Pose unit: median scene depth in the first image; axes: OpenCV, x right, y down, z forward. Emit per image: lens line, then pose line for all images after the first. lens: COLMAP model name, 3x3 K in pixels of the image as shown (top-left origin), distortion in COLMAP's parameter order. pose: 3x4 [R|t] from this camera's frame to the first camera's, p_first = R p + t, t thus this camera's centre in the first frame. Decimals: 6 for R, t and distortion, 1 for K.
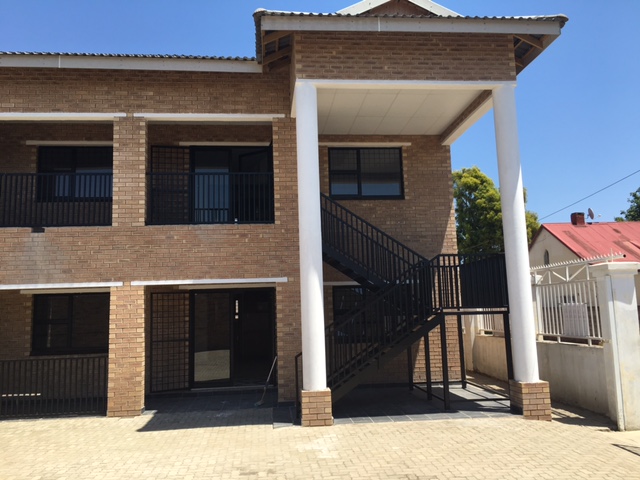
lens RADIAL K [[549.4, 0, 320.0], [0, 549.4, 240.0], [0, 0, 1]] dist [0.069142, -0.094134]
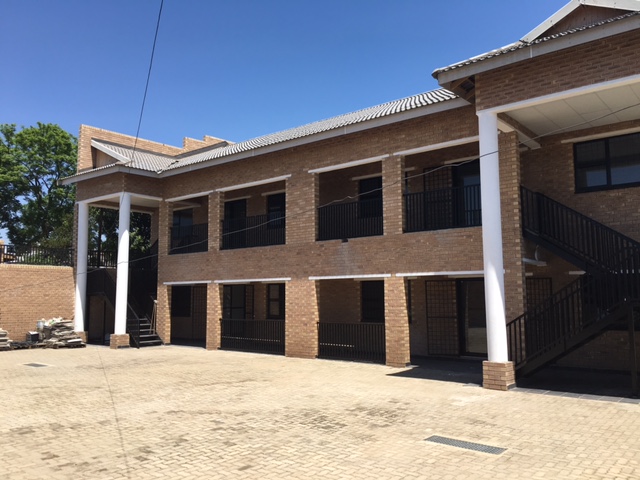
lens RADIAL K [[549.4, 0, 320.0], [0, 549.4, 240.0], [0, 0, 1]] dist [0.069142, -0.094134]
pose [[0.705022, -0.048014, -0.707559, 0.522178], [0.076581, 0.997026, 0.008650, -0.037864], [0.705039, -0.060284, 0.706602, -0.129274]]
